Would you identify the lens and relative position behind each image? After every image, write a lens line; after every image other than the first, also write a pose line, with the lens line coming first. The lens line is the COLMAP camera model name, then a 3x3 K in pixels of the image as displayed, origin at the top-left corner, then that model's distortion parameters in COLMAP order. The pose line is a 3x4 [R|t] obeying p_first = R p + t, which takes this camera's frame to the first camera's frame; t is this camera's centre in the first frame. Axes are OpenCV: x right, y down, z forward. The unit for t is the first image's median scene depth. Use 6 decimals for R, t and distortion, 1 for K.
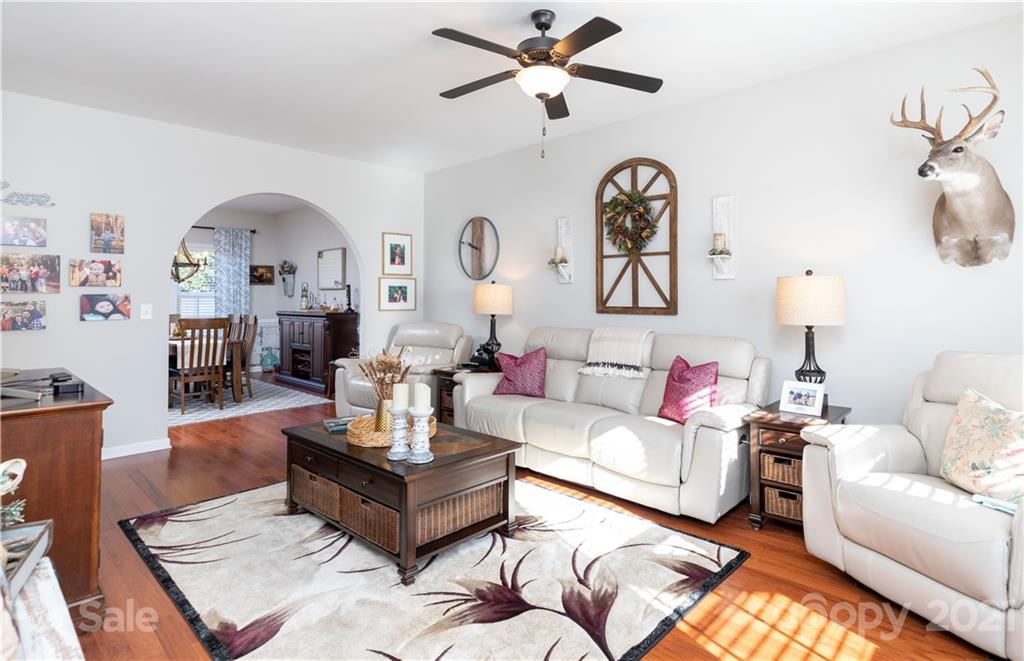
lens RADIAL K [[533.0, 0, 539.6], [0, 533.0, 286.1], [0, 0, 1]] dist [0.005833, 0.003307]
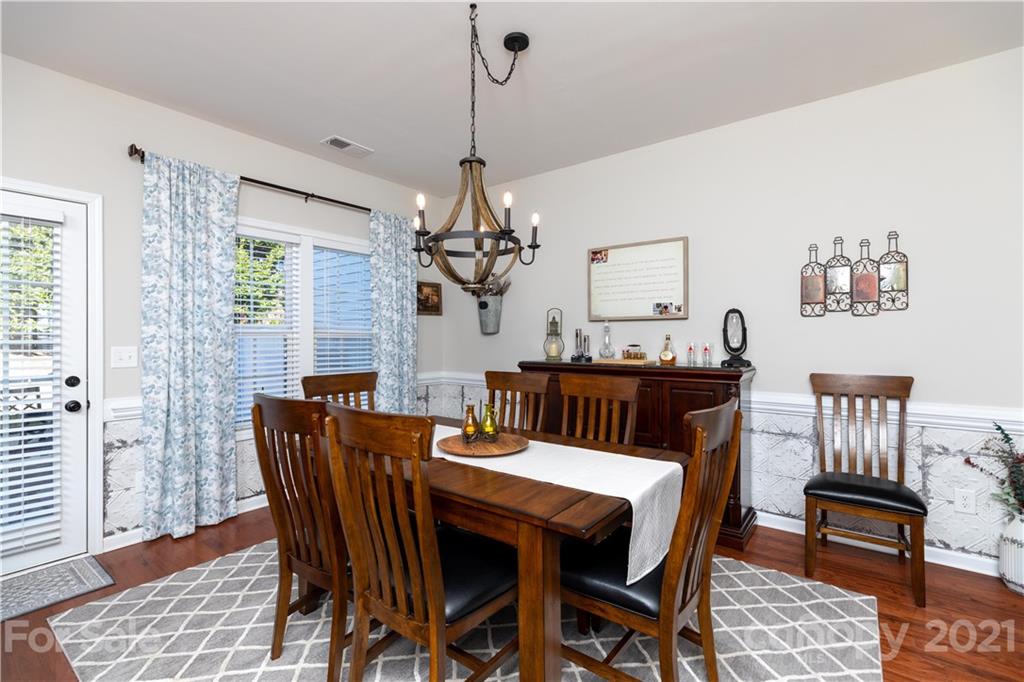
lens RADIAL K [[457.5, 0, 510.2], [0, 457.5, 336.5], [0, 0, 1]] dist [0.003122, 0.000843]
pose [[0.995251, 0.000851, 0.097338, -1.010136], [-0.002646, 0.999829, 0.018317, 0.025549], [-0.097306, -0.018488, 0.995083, 1.020650]]
